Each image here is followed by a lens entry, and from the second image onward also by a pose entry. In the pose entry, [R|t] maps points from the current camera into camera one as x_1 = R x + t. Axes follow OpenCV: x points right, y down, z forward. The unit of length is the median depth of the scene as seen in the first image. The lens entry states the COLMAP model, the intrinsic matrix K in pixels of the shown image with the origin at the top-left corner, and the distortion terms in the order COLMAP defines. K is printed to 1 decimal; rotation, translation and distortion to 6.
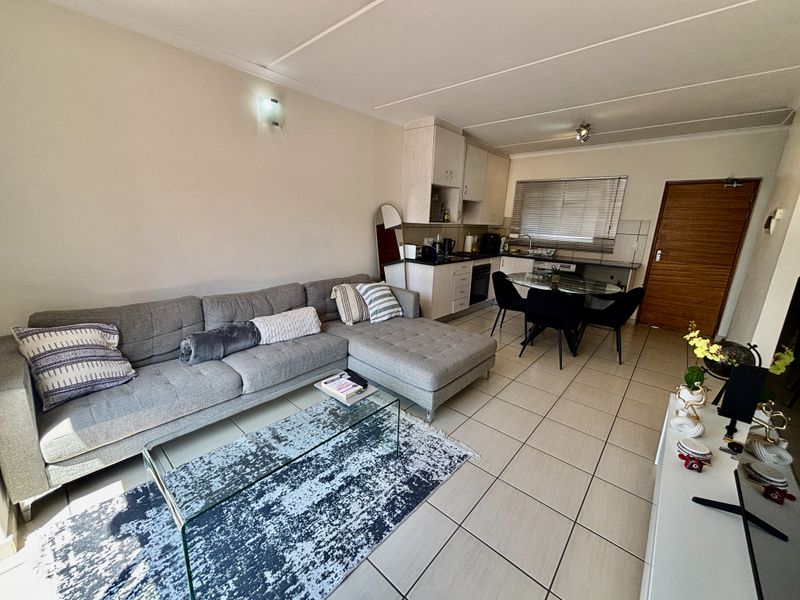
lens RADIAL K [[323.5, 0, 400.0], [0, 323.5, 300.0], [0, 0, 1]] dist [0.001760, -0.000089]
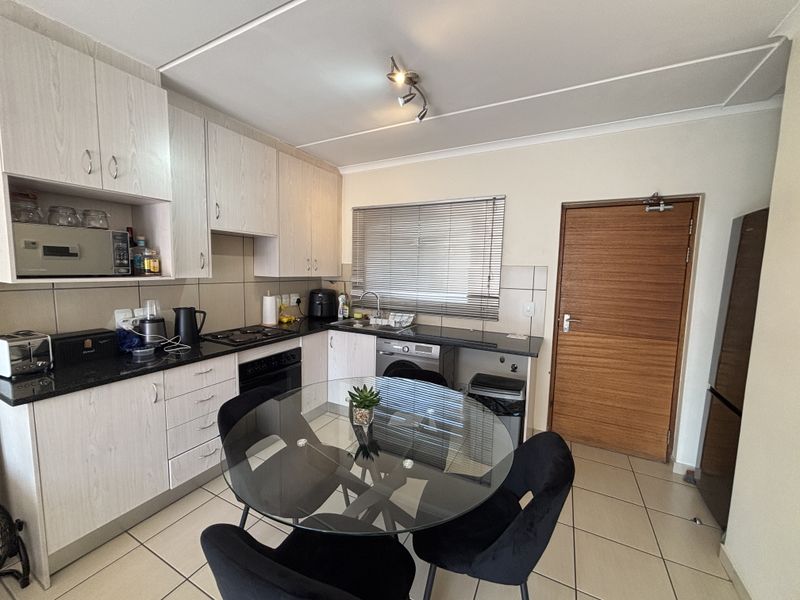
lens RADIAL K [[323.5, 0, 400.0], [0, 323.5, 300.0], [0, 0, 1]] dist [0.001760, -0.000089]
pose [[0.970647, -0.038363, 0.237428, 0.444785], [0.071256, 0.988746, -0.131546, -0.151680], [-0.229709, 0.144603, 0.962457, 0.604269]]
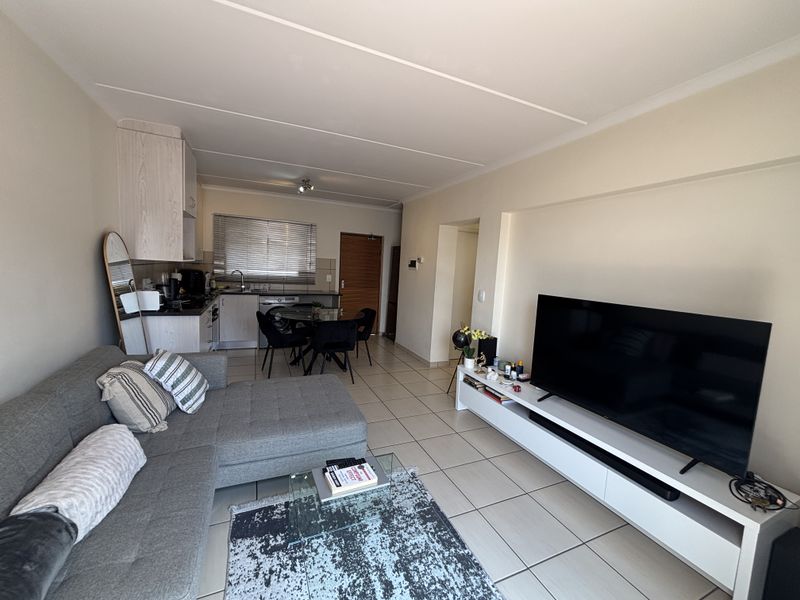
lens RADIAL K [[322.4, 0, 400.0], [0, 322.4, 300.0], [0, 0, 1]] dist [0.024733, 0.000088]
pose [[0.420402, -0.107124, 0.900992, -0.424948], [0.181002, 0.982949, 0.032413, -0.088044], [-0.889101, 0.149454, 0.432623, 0.246343]]
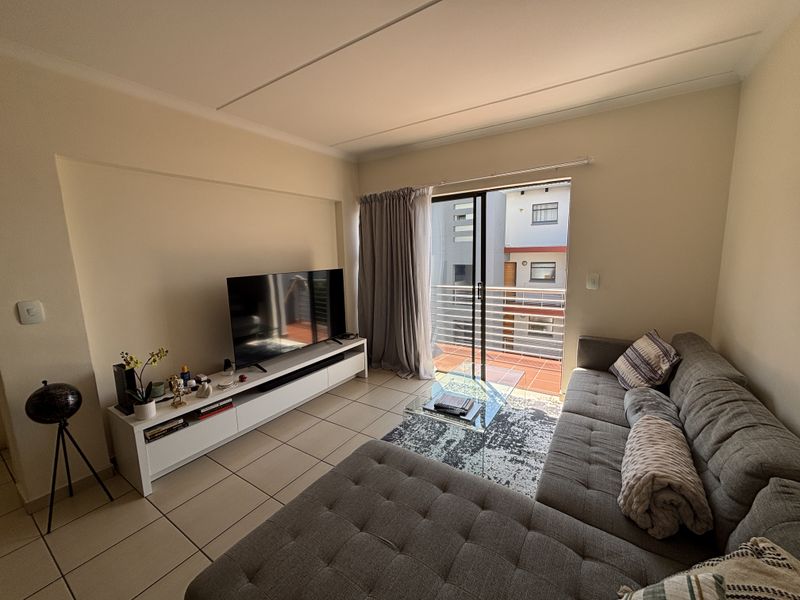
lens RADIAL K [[323.5, 0, 400.0], [0, 323.5, 300.0], [0, 0, 1]] dist [0.001760, -0.000089]
pose [[-0.990923, 0.009928, -0.134066, 0.081067], [-0.041522, 0.925906, 0.375465, -0.249317], [0.127860, 0.377624, -0.917089, 0.973664]]
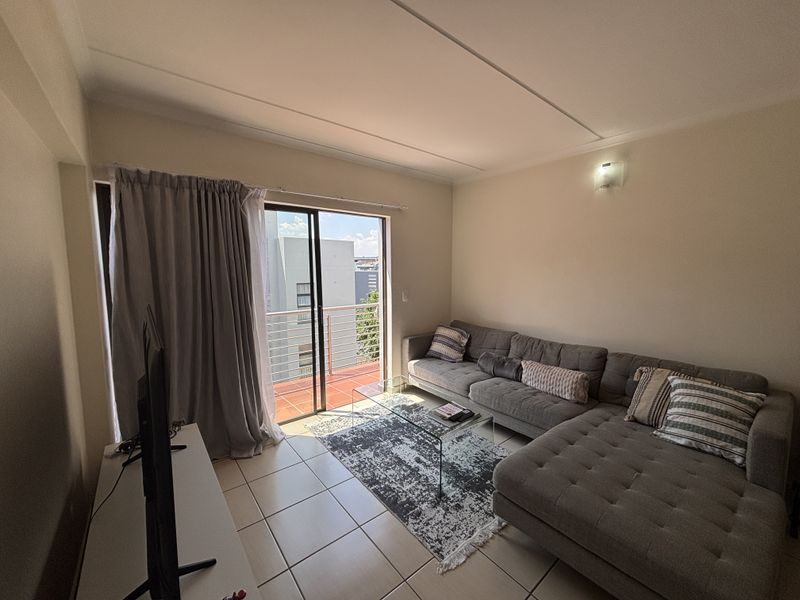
lens RADIAL K [[323.5, 0, 400.0], [0, 323.5, 300.0], [0, 0, 1]] dist [0.001760, -0.000089]
pose [[-0.169410, 0.069888, -0.983065, 0.537472], [-0.240127, 0.964495, 0.109948, -0.119313], [0.955845, 0.254686, -0.146613, 0.462128]]
